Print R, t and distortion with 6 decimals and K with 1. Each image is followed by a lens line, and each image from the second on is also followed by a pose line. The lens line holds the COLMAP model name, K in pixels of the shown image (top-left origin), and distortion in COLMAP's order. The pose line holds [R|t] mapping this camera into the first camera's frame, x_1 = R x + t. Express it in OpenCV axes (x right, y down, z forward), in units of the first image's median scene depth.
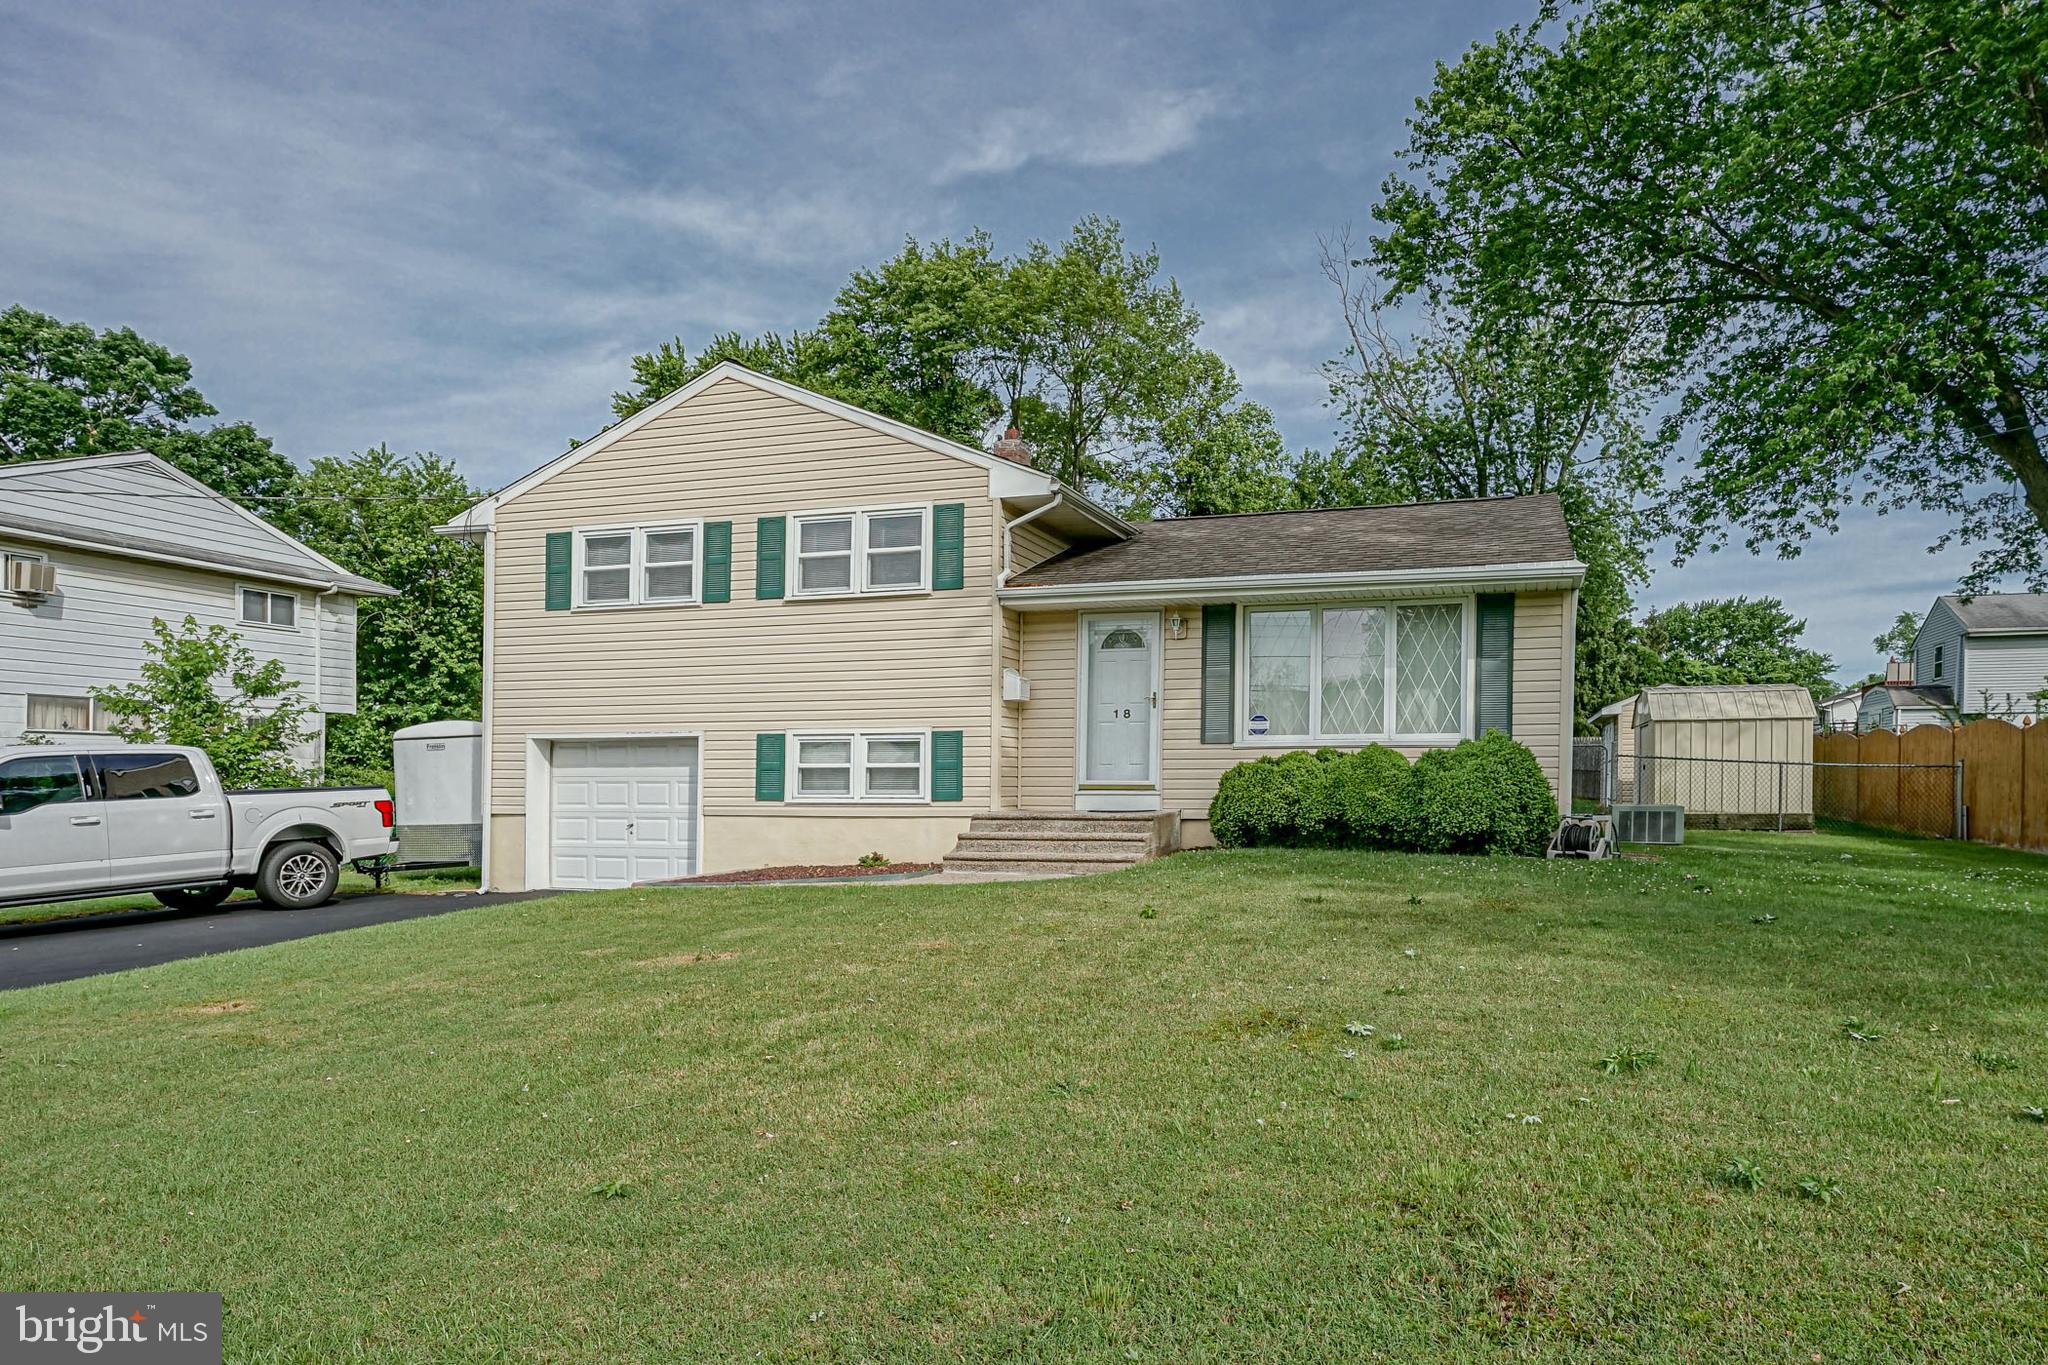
lens RADIAL K [[1190.7, 0, 1235.2], [0, 1190.7, 668.2], [0, 0, 1]] dist [-0.002177, -0.001090]
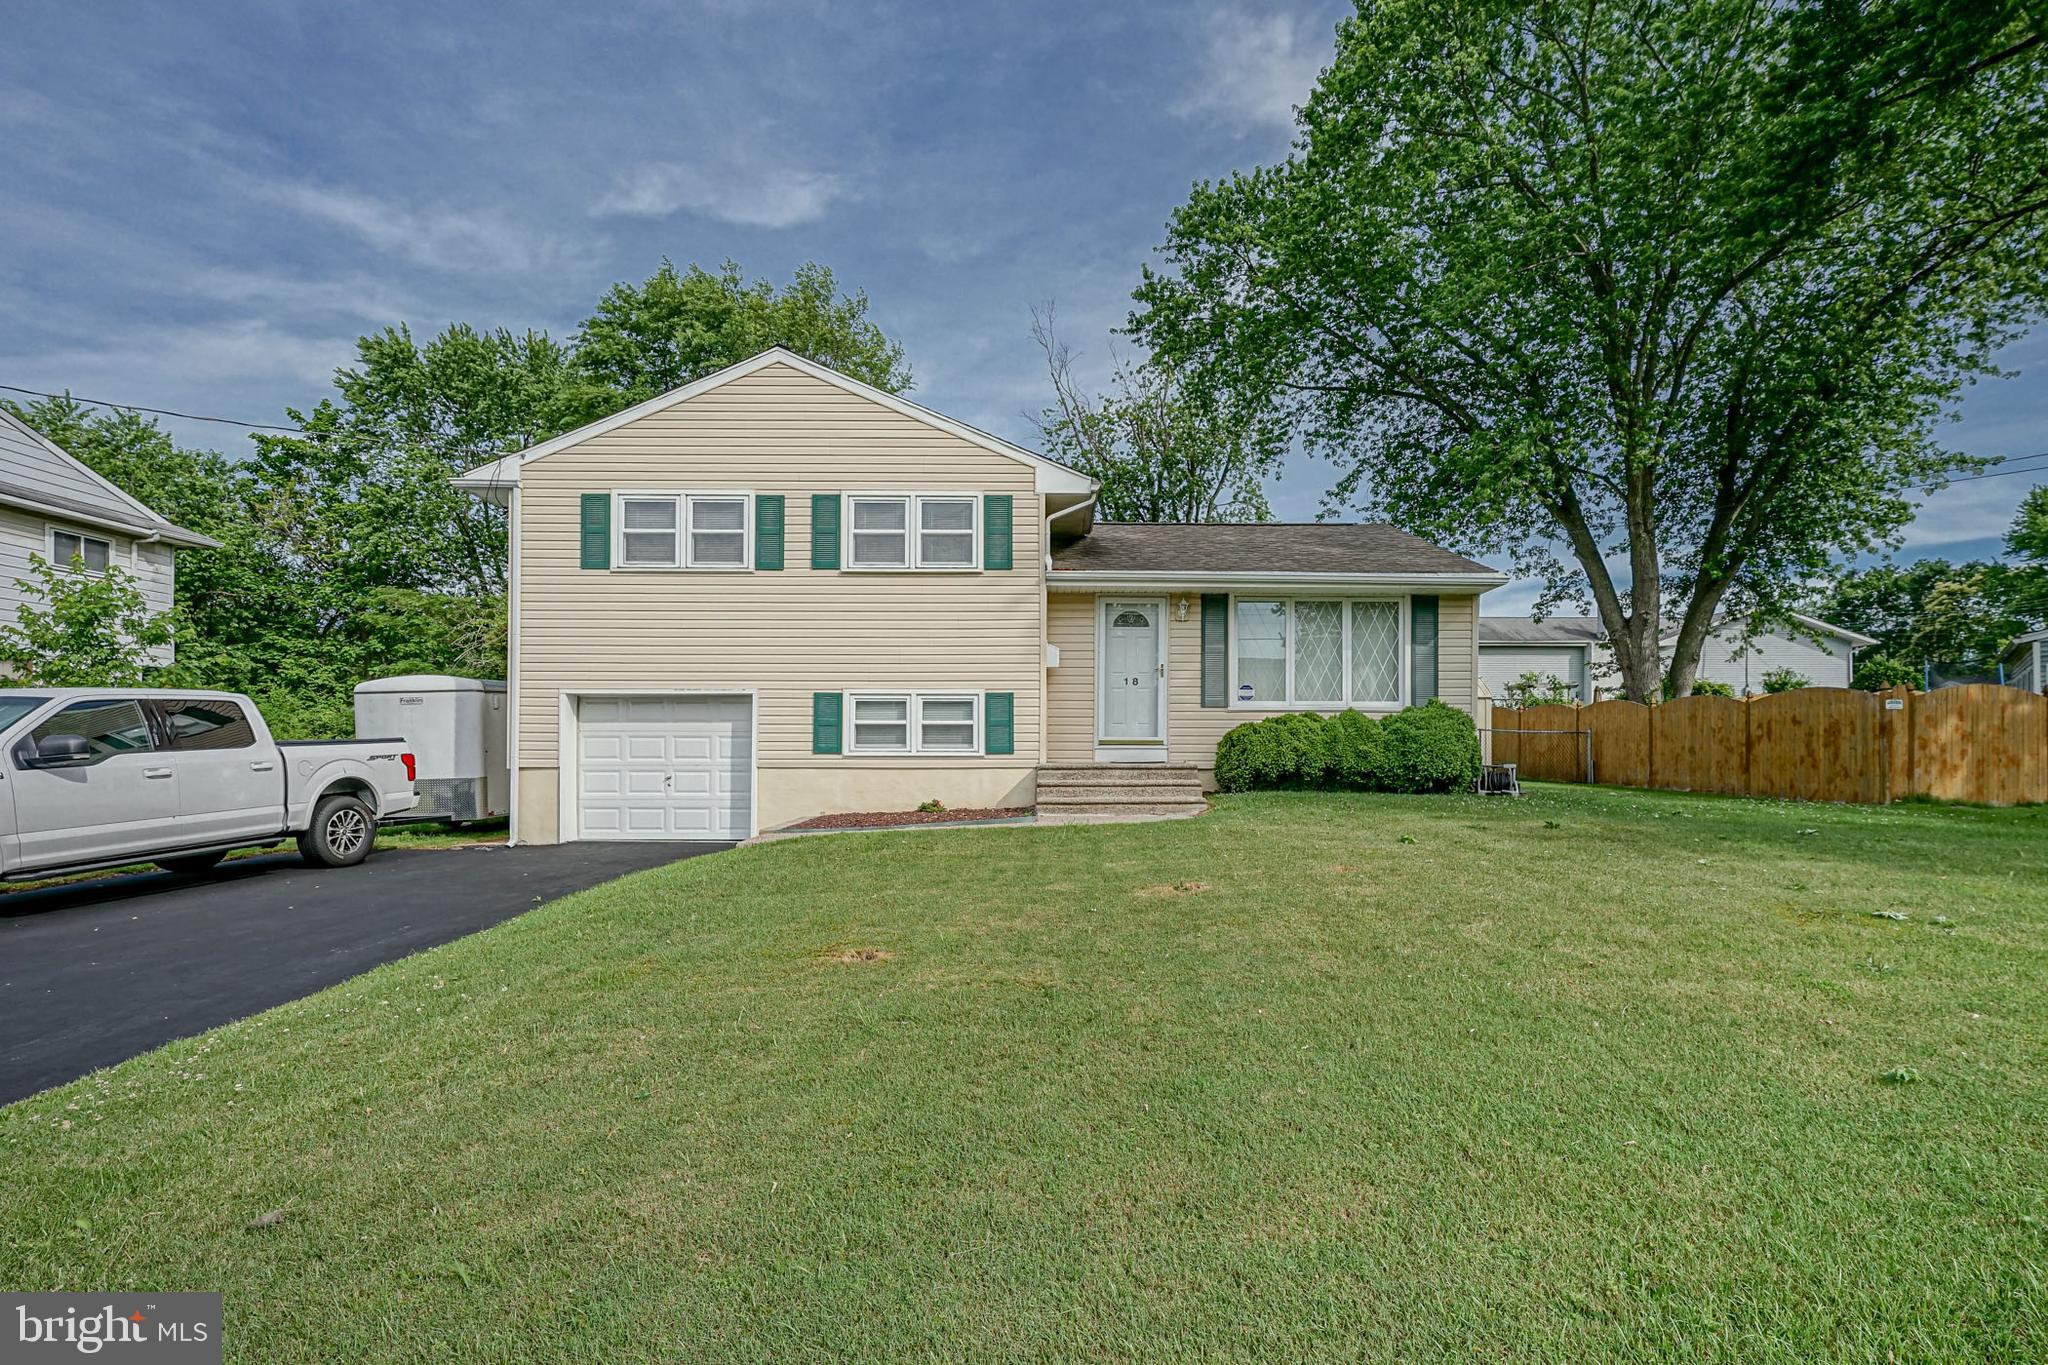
lens RADIAL K [[940.9, 0, 1114.4], [0, 940.9, 659.8], [0, 0, 1]] dist [-0.002827, 0.000313]
pose [[0.959711, 0.028324, 0.279558, -0.376058], [-0.028839, 0.999581, -0.002271, 0.019114], [-0.279506, -0.005883, 0.960126, 0.097284]]
